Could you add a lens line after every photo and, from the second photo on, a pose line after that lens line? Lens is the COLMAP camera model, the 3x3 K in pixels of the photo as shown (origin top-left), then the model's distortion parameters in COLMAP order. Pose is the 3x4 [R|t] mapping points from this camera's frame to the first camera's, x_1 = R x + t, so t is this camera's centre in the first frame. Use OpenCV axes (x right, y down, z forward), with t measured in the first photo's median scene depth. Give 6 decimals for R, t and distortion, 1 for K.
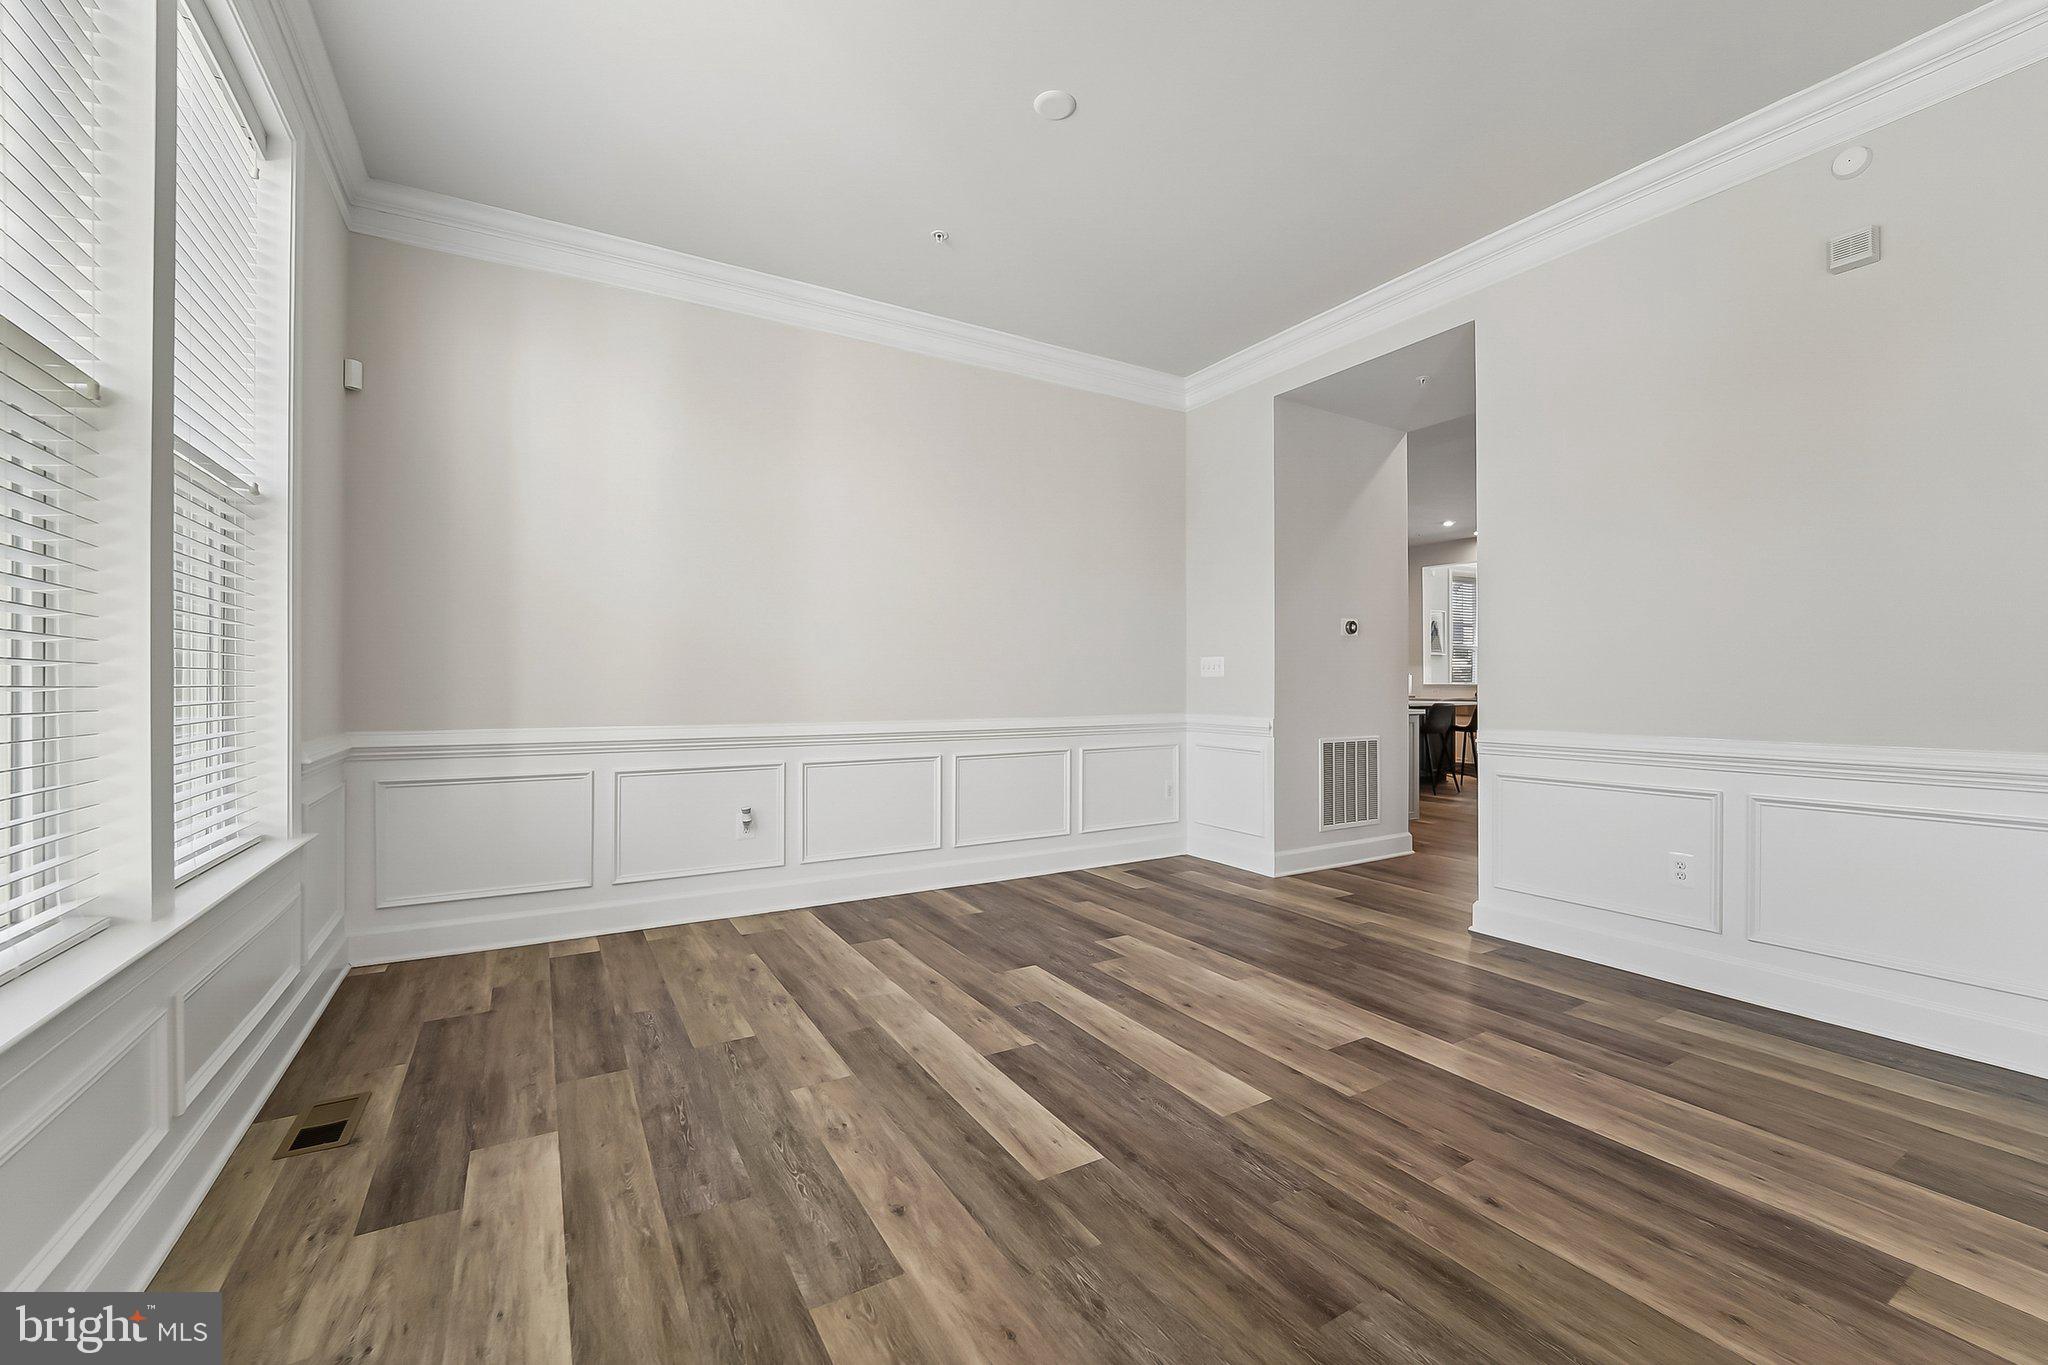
lens RADIAL K [[840.2, 0, 1020.0], [0, 840.2, 681.4], [0, 0, 1]] dist [-0.013105, 0.001345]
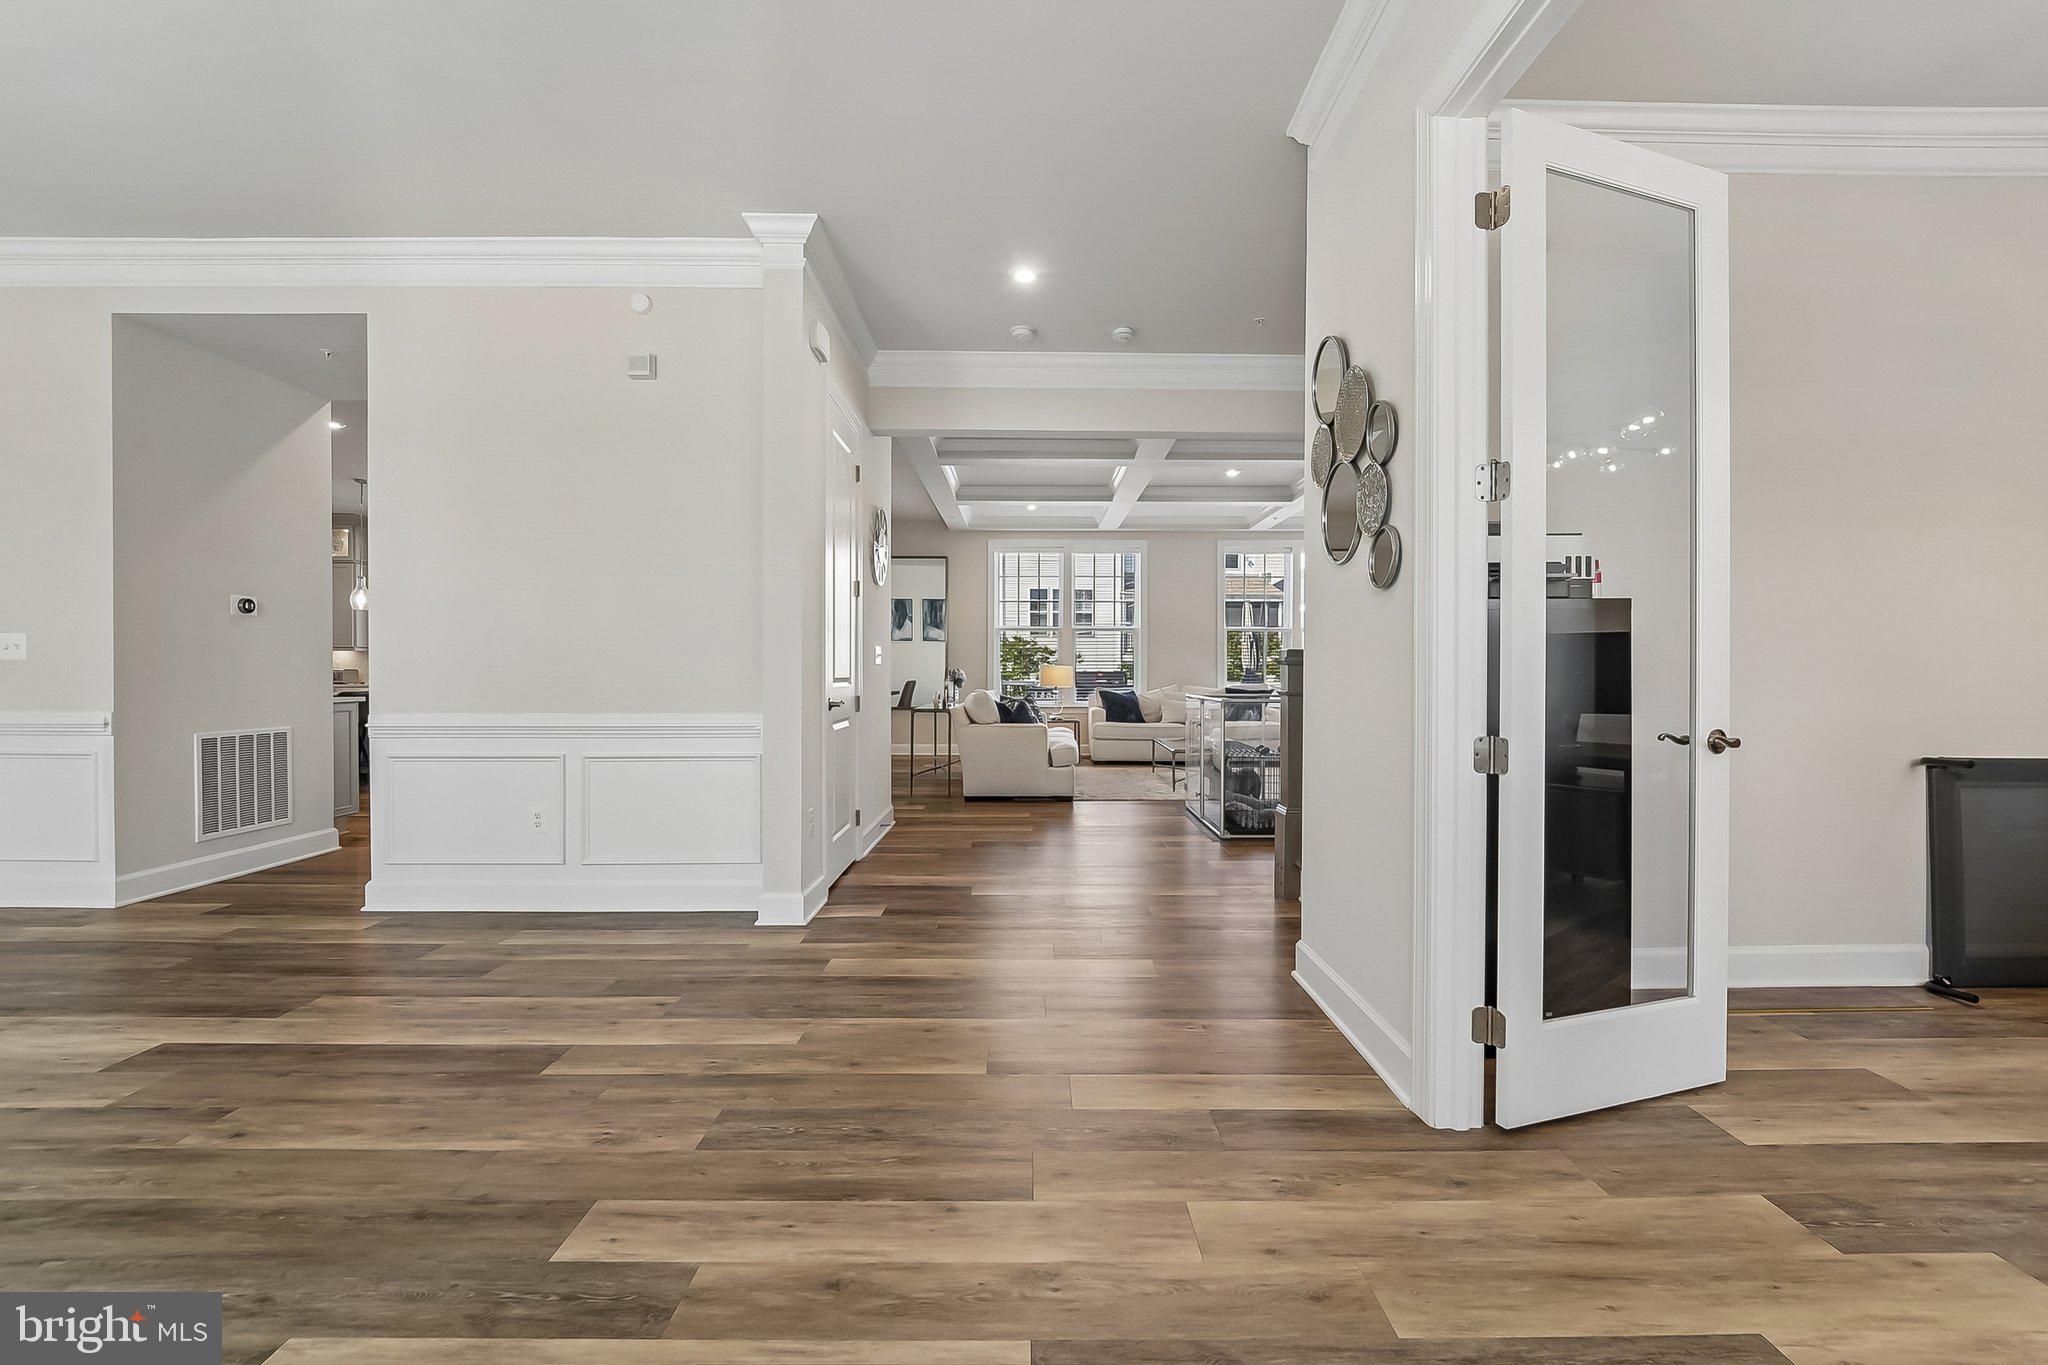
lens RADIAL K [[840.2, 0, 1040.3], [0, 840.2, 678.8], [0, 0, 1]] dist [-0.013105, 0.001345]
pose [[0.493398, -0.007719, 0.869770, 0.090464], [-0.004674, 0.999923, 0.011526, -0.002858], [-0.869791, -0.009752, 0.493323, -0.314701]]
